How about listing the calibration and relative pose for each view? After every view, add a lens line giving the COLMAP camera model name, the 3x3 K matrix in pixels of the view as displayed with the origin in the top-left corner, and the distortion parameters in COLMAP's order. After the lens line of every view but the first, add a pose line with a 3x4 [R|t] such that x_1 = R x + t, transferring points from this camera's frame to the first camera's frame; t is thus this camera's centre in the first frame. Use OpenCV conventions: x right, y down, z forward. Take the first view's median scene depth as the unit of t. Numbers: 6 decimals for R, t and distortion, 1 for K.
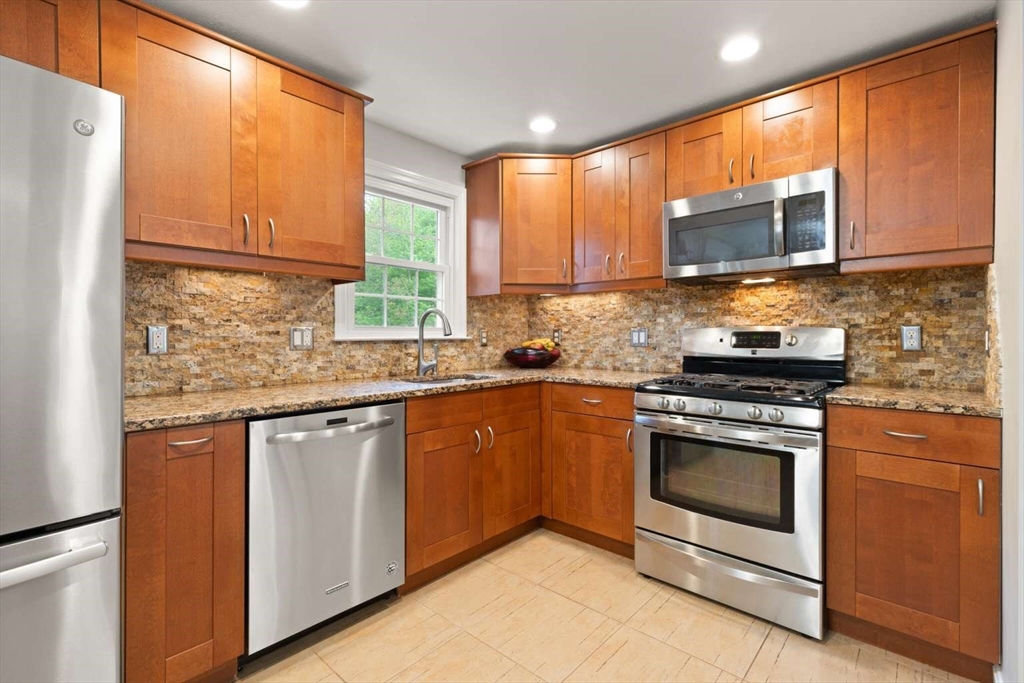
lens RADIAL K [[463.0, 0, 519.1], [0, 463.0, 337.8], [0, 0, 1]] dist [0.002105, -0.000128]
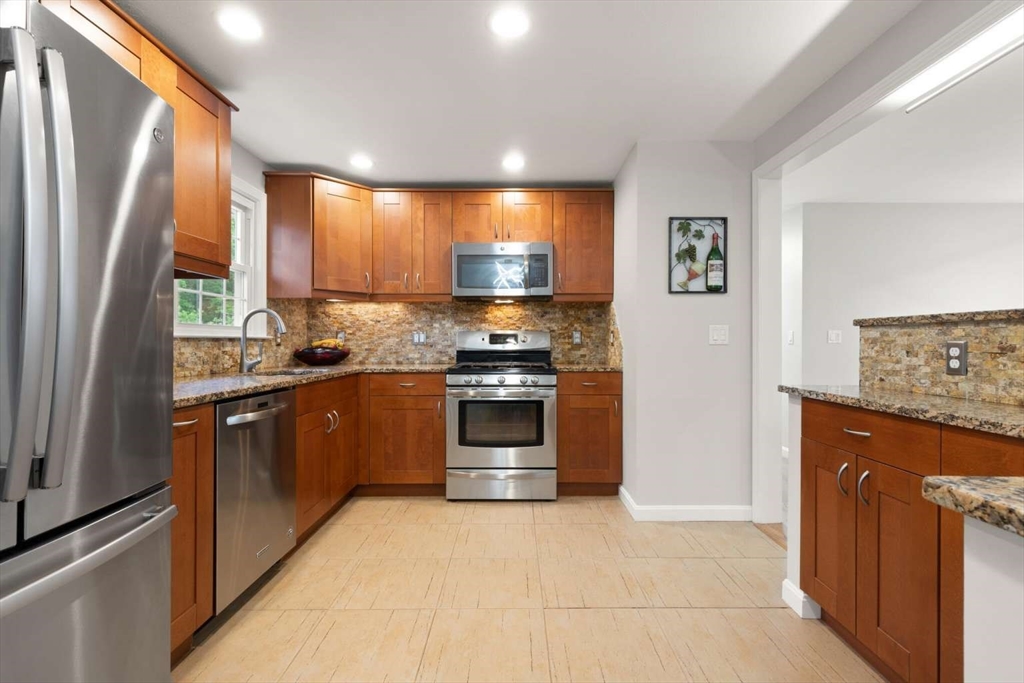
lens RADIAL K [[465.4, 0, 515.8], [0, 465.4, 345.6], [0, 0, 1]] dist [0.001344, -0.000097]
pose [[0.743107, -0.002400, 0.669168, -0.470790], [0.003891, 0.999992, -0.000735, 0.025531], [-0.669161, 0.003150, 0.743111, -0.181631]]
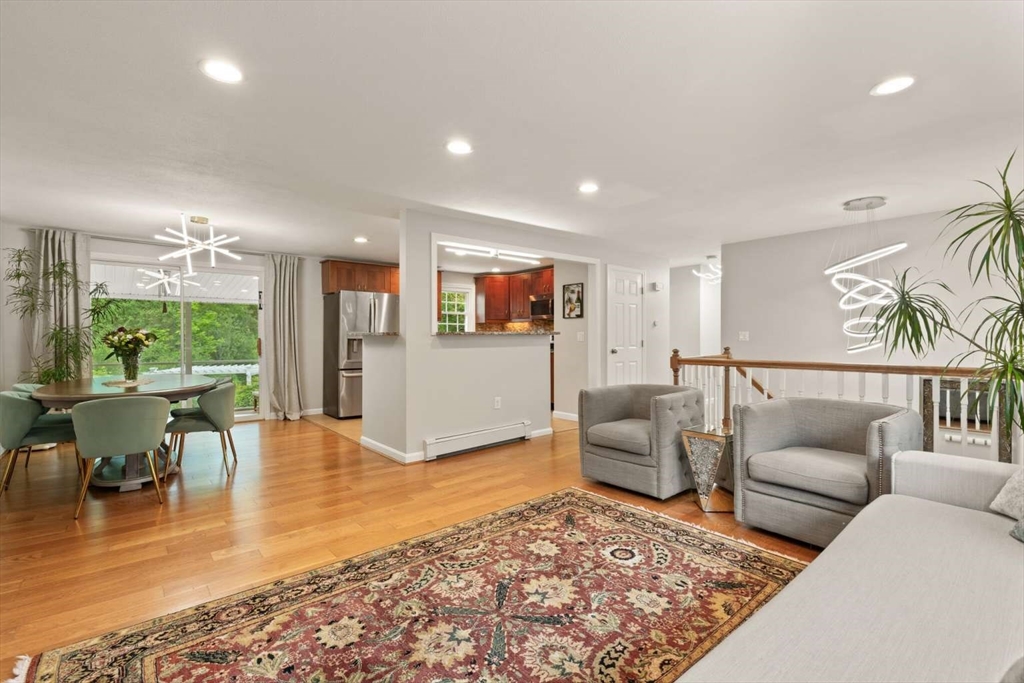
lens RADIAL K [[463.0, 0, 519.1], [0, 463.0, 337.8], [0, 0, 1]] dist [0.002105, -0.000128]
pose [[0.990733, 0.000405, -0.135822, 0.641062], [-0.001163, 0.999984, -0.005505, 0.019853], [0.135818, 0.005612, 0.990718, -2.108415]]
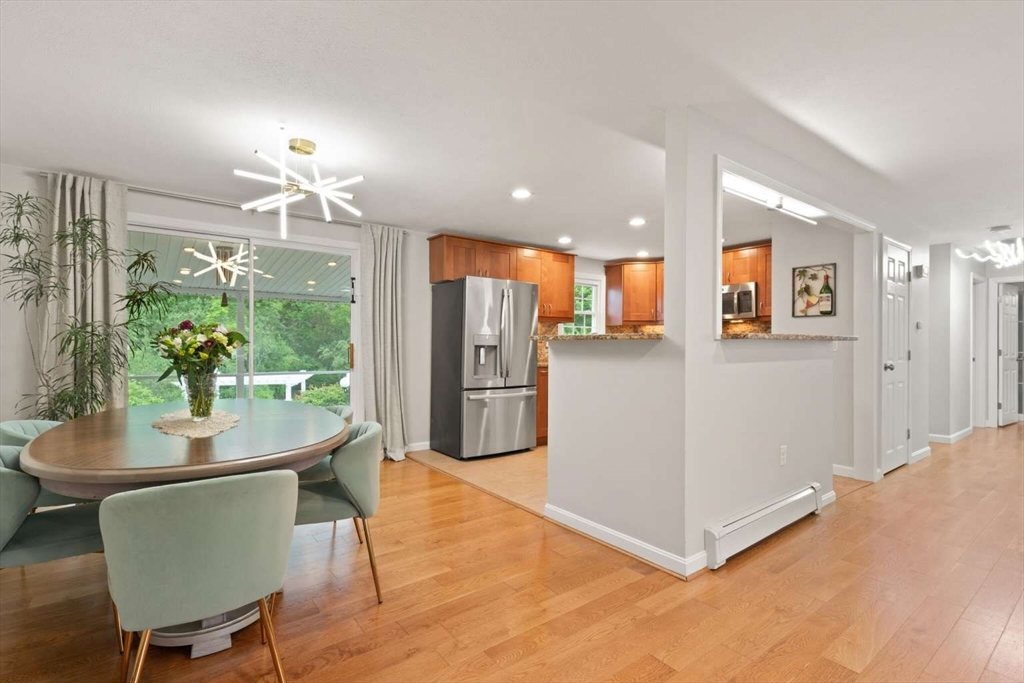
lens RADIAL K [[482.4, 0, 515.5], [0, 482.4, 344.6], [0, 0, 1]] dist [0.001982, -0.000294]
pose [[0.981942, 0.006803, -0.189058, -0.117469], [-0.008411, 0.999935, -0.007703, 0.022672], [0.188993, 0.009154, 0.981936, -1.515157]]
